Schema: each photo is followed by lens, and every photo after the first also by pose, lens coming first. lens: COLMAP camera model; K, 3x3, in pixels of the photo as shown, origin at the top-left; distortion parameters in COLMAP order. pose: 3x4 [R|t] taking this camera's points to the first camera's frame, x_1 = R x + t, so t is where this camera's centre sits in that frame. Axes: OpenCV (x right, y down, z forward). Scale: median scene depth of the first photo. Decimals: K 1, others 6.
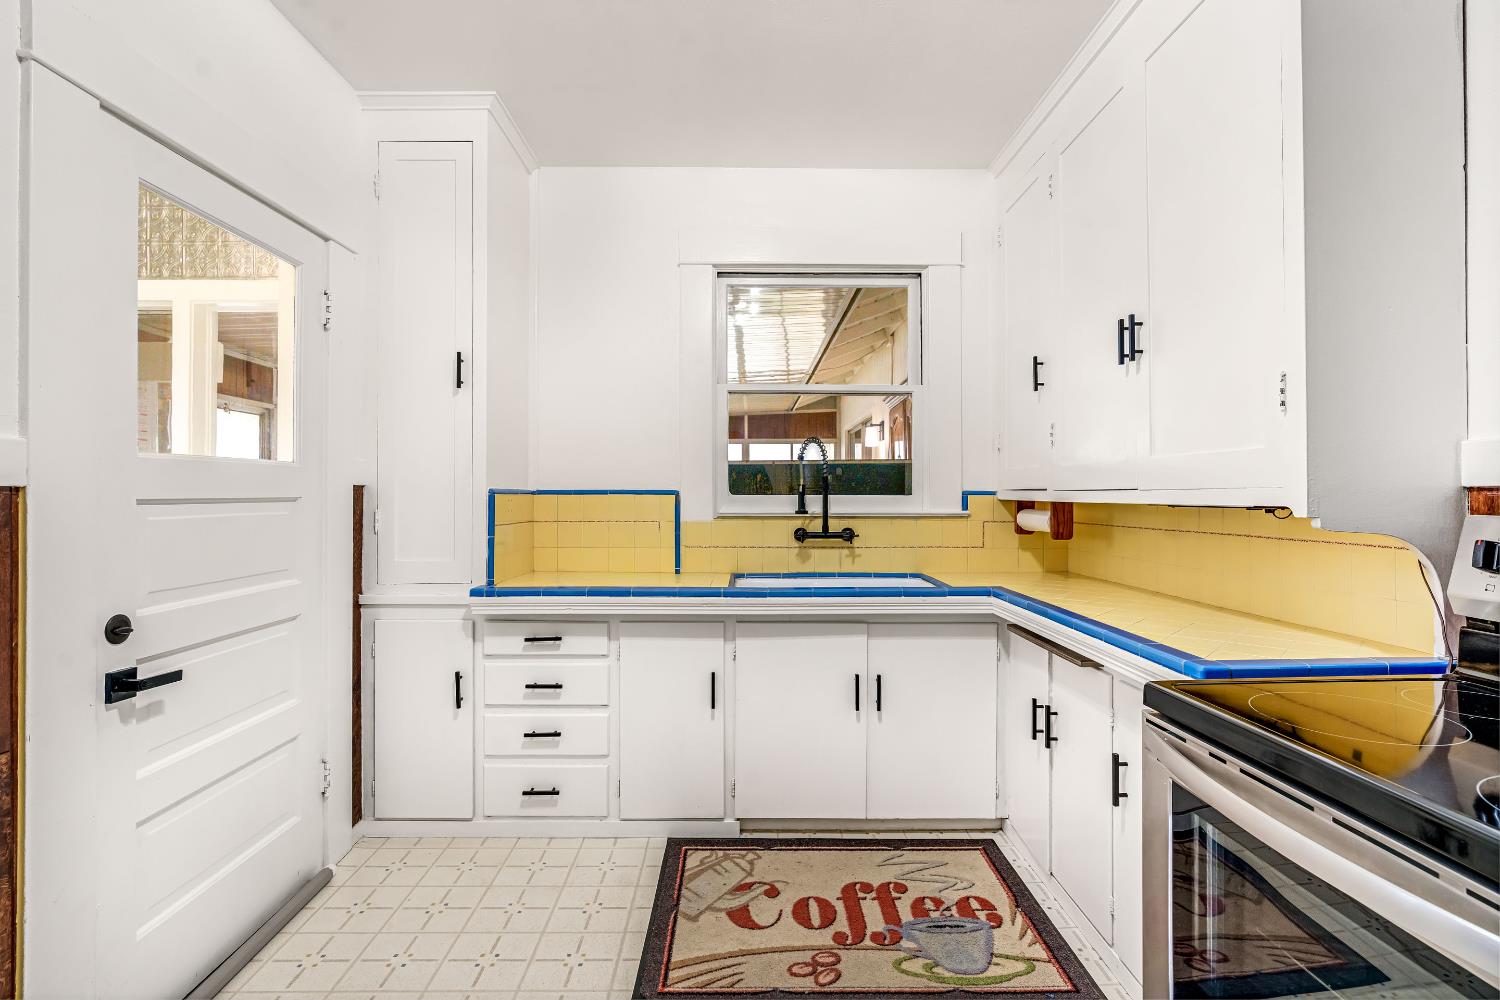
lens RADIAL K [[714.6, 0, 748.9], [0, 714.6, 493.3], [0, 0, 1]] dist [-0.002709, -0.000235]
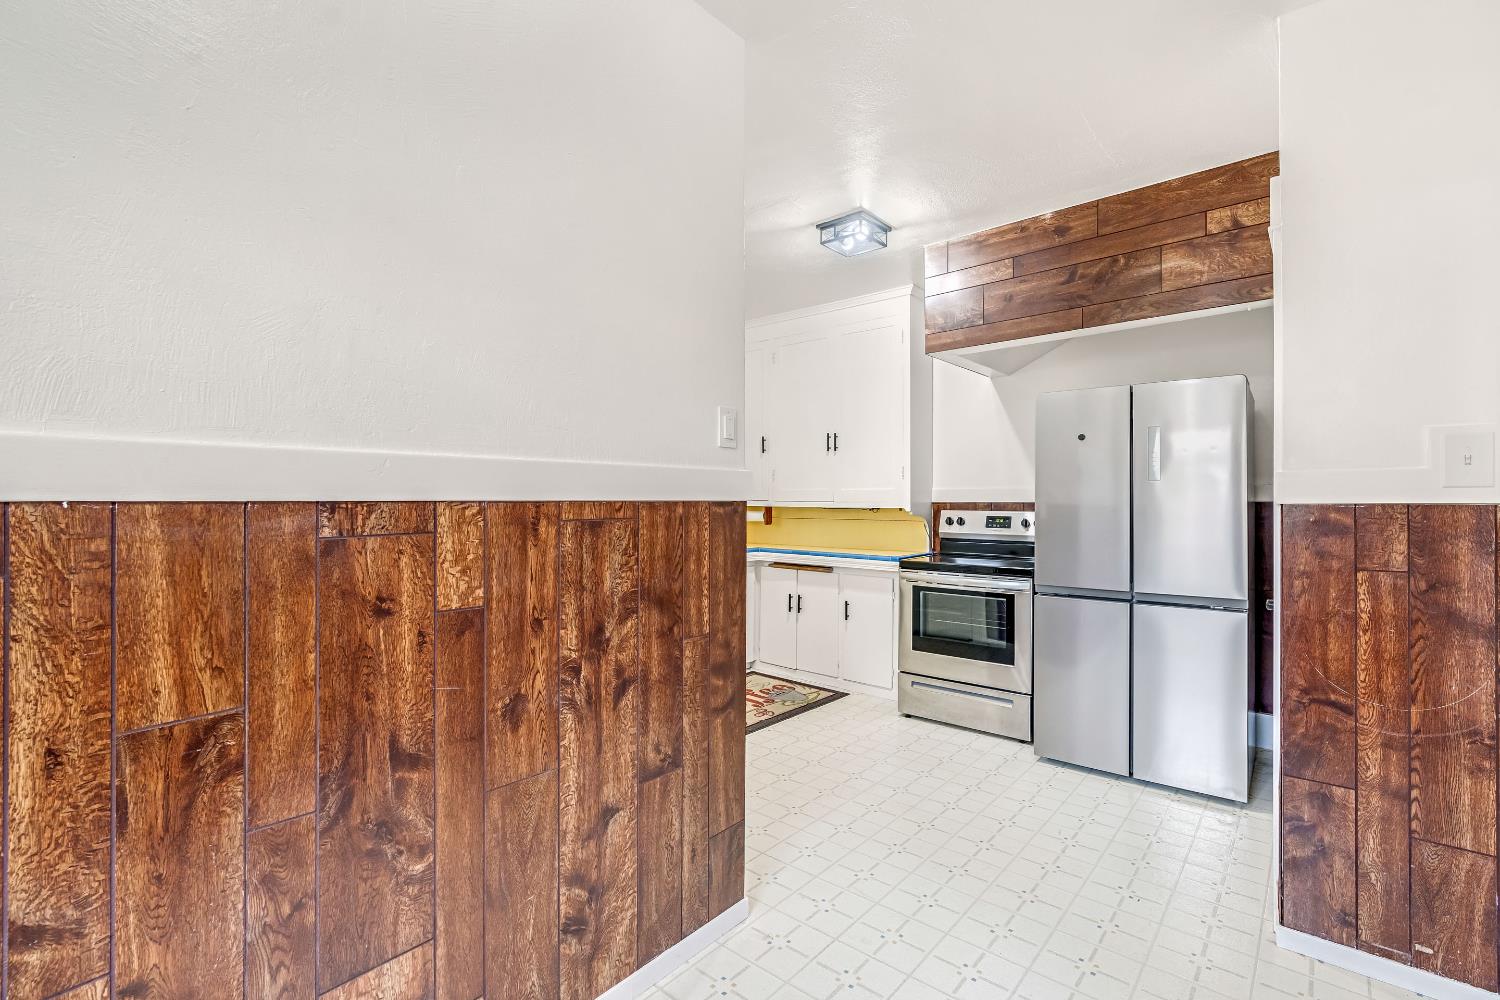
lens RADIAL K [[668.3, 0, 750.9], [0, 668.3, 497.3], [0, 0, 1]] dist [-0.014929, 0.000672]
pose [[0.666770, 0.008903, 0.745211, -1.351625], [-0.007576, 0.999958, -0.005168, -0.006653], [-0.745225, -0.002199, 0.666809, -0.340665]]
